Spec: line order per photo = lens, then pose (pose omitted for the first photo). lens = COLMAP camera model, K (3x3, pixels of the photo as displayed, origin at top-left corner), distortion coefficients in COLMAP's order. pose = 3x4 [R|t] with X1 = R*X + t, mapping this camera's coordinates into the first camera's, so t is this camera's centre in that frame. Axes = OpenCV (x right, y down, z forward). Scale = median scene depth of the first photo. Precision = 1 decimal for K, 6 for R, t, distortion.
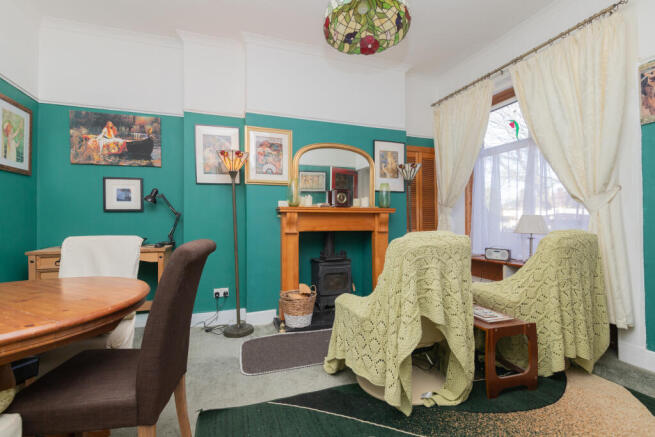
lens RADIAL K [[302.7, 0, 326.6], [0, 302.7, 219.5], [0, 0, 1]] dist [-0.002743, -0.000062]
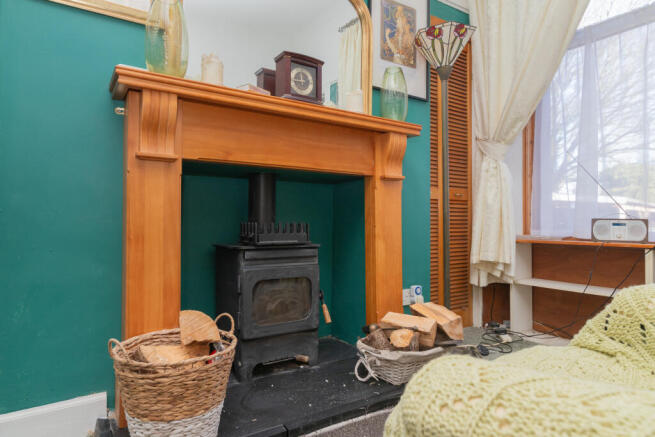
lens RADIAL K [[402.2, 0, 327.4], [0, 402.2, 217.7], [0, 0, 1]] dist [-0.004027, -0.000498]
pose [[0.971741, 0.010368, 0.235820, -0.036973], [-0.009651, 0.999945, -0.004196, 0.104439], [-0.235850, 0.001801, 0.971788, 0.502074]]
